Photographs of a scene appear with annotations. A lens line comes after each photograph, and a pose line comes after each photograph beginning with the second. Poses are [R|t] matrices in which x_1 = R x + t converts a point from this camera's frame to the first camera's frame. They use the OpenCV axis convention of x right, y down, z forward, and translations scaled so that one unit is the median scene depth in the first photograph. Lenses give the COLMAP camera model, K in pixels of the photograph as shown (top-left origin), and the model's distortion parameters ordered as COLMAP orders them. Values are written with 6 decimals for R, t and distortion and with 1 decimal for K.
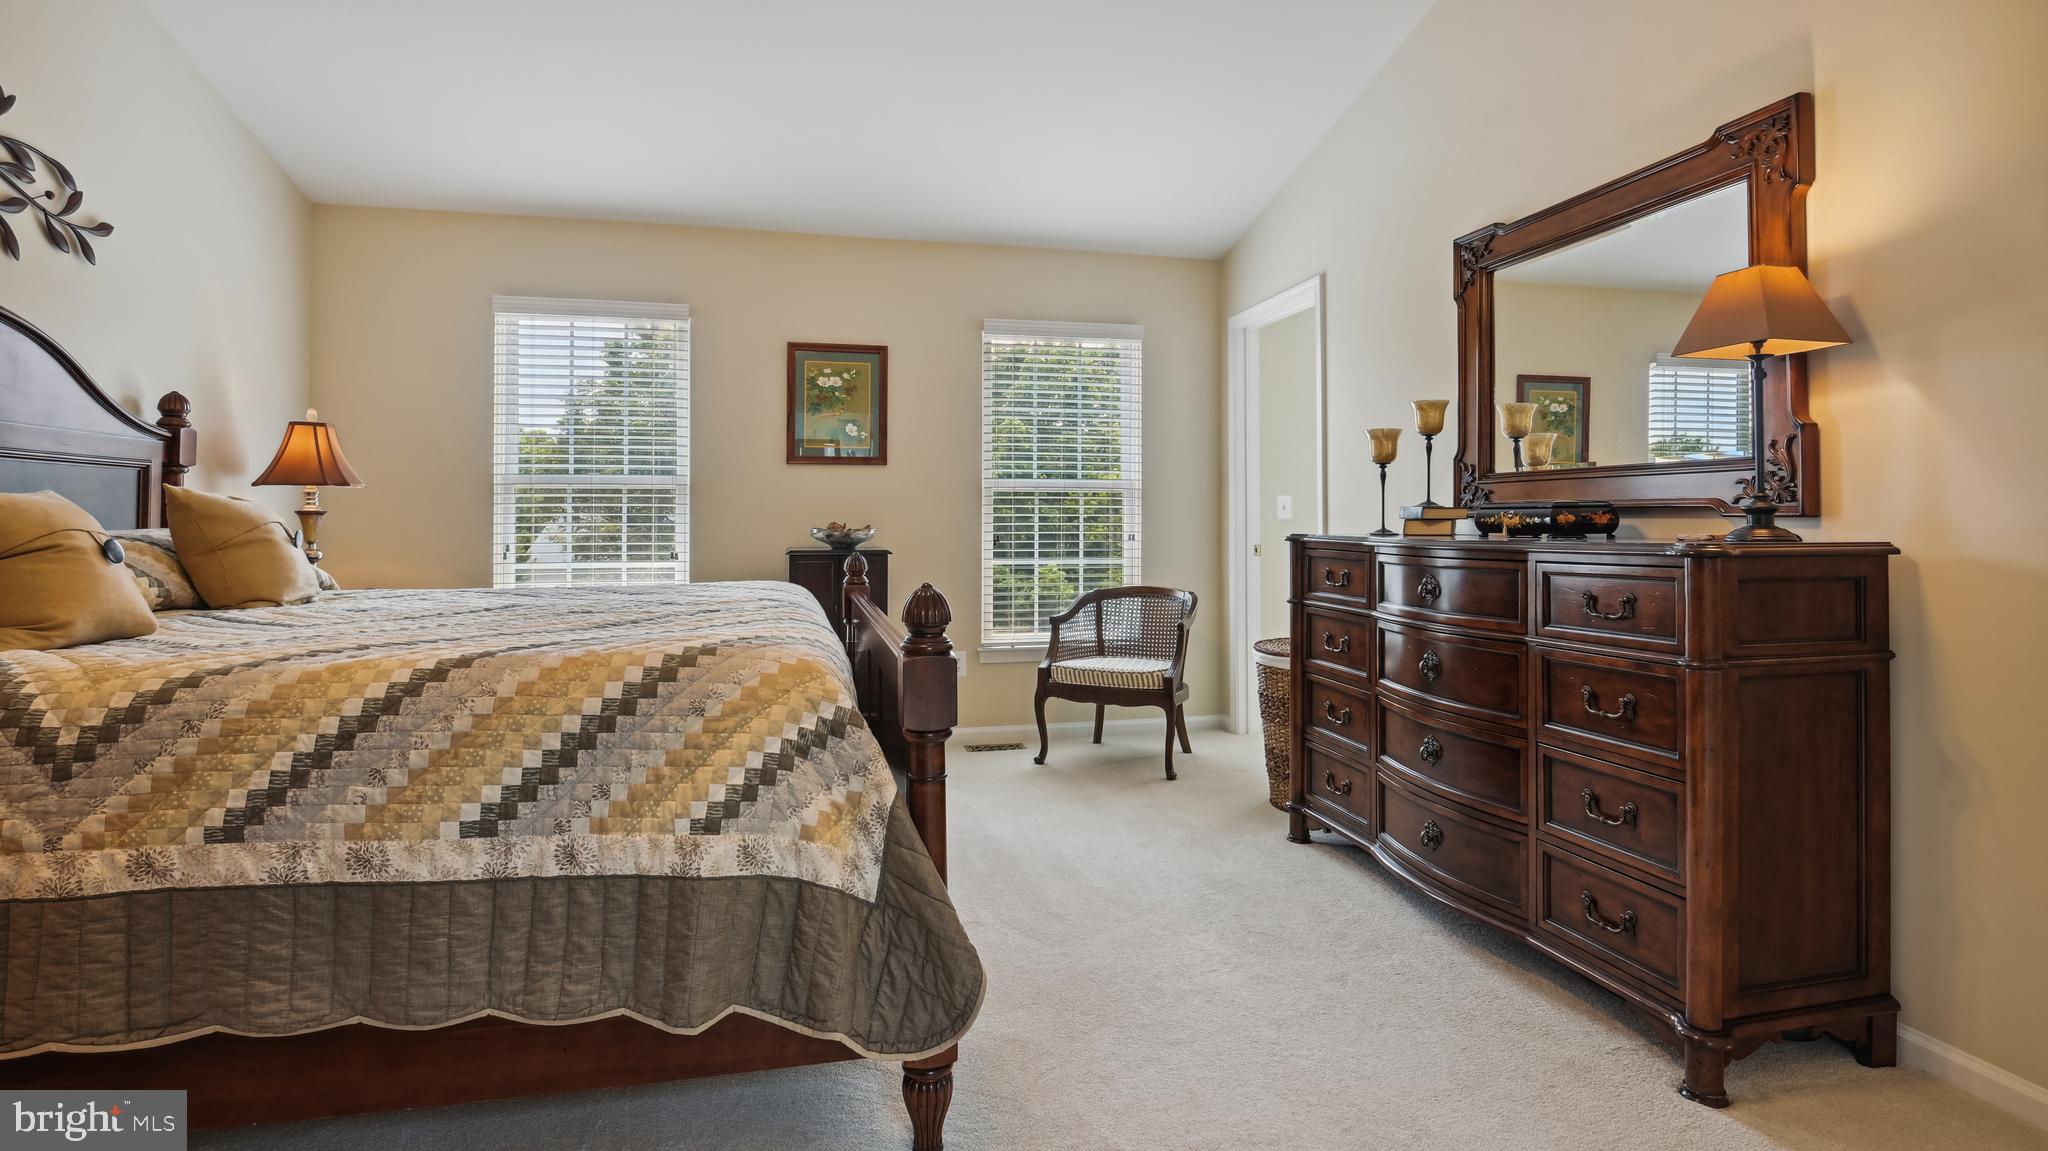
lens RADIAL K [[981.7, 0, 979.8], [0, 981.7, 522.6], [0, 0, 1]] dist [-0.024982, -0.000655]
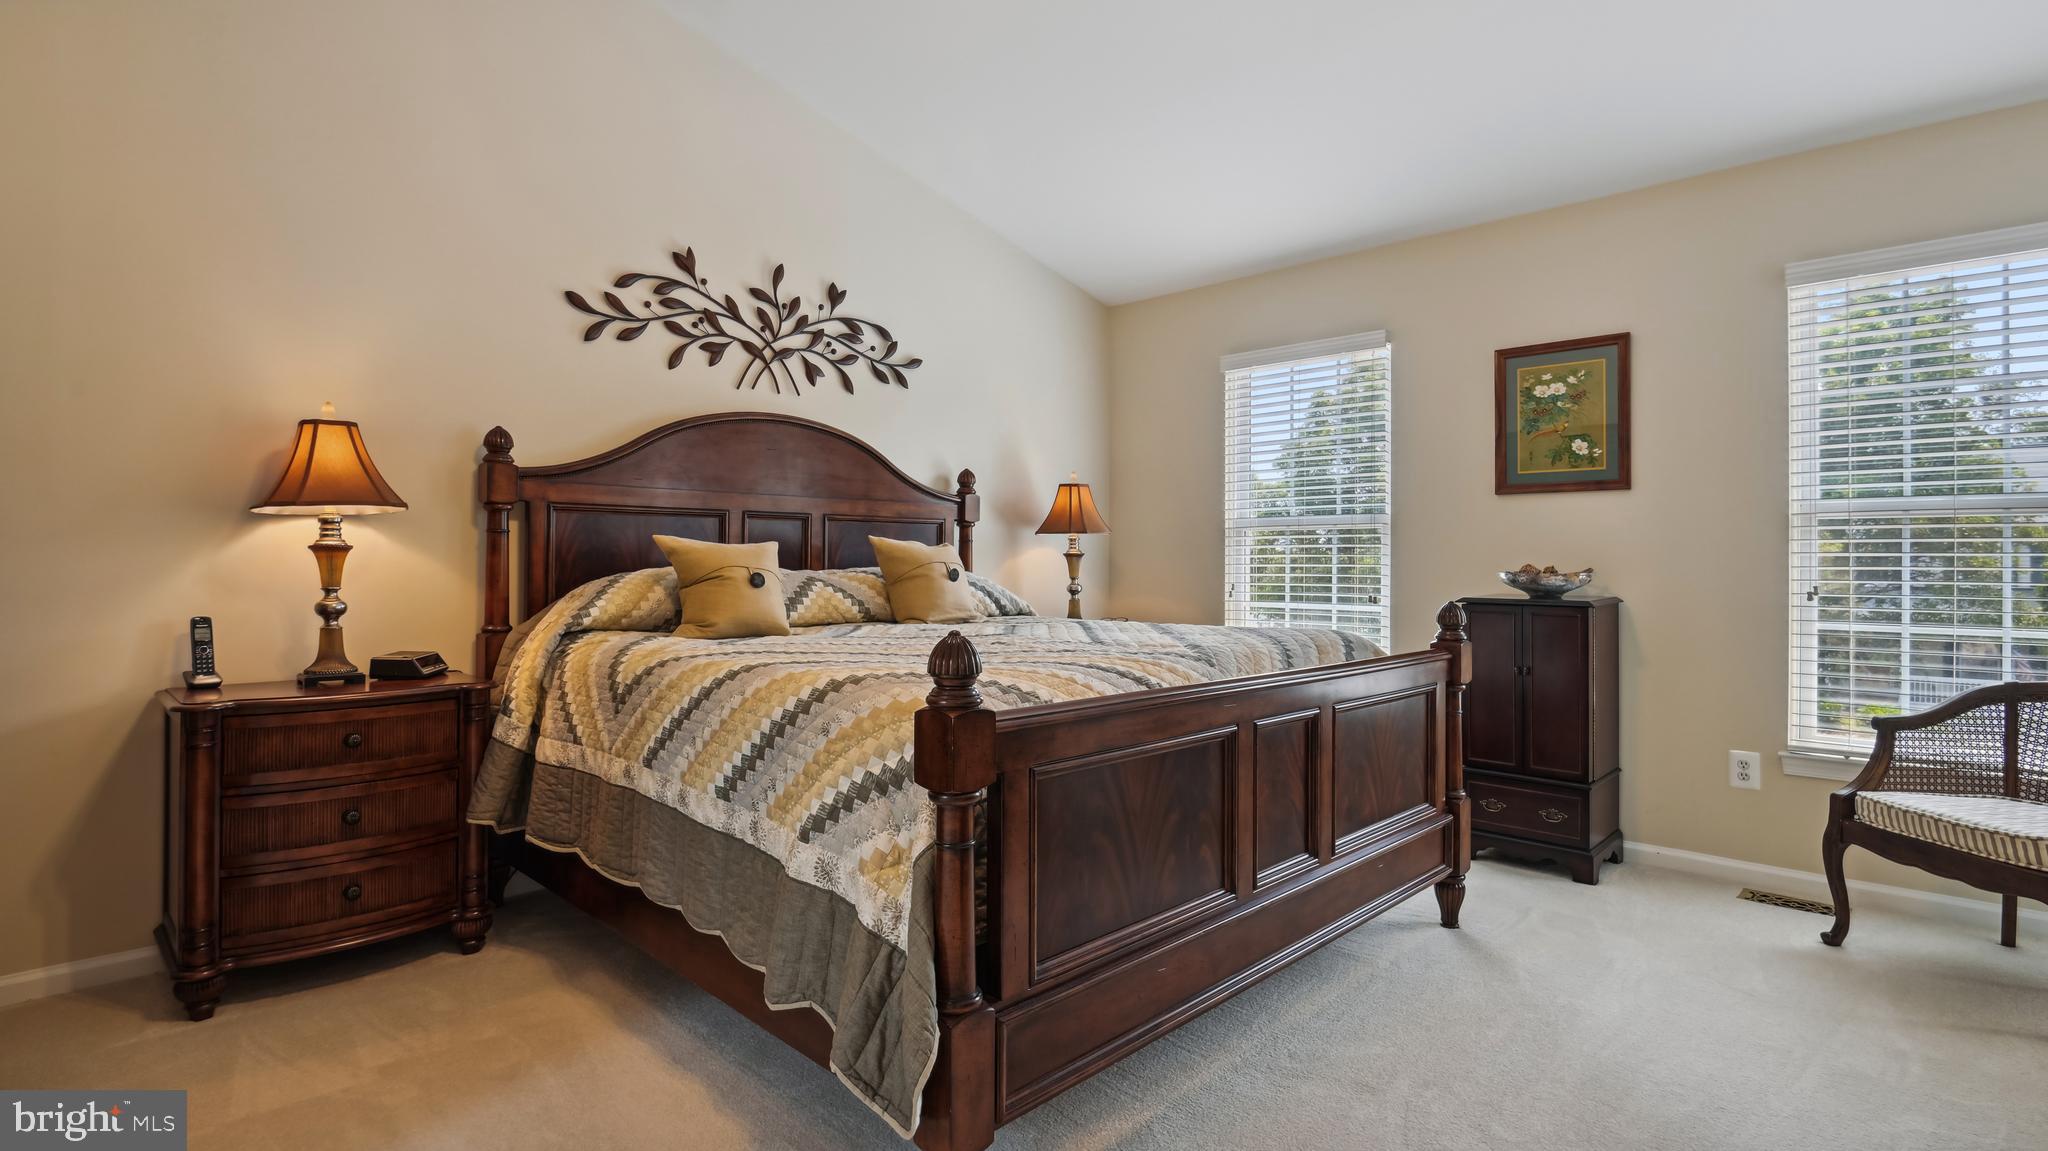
lens RADIAL K [[971.2, 0, 1024.0], [0, 971.2, 556.8], [0, 0, 1]] dist [-0.022188, -0.000396]
pose [[0.549969, -0.001674, -0.835183, 0.391728], [-0.004047, 0.999981, -0.004670, -0.001779], [0.835175, 0.005948, 0.549952, 0.295772]]
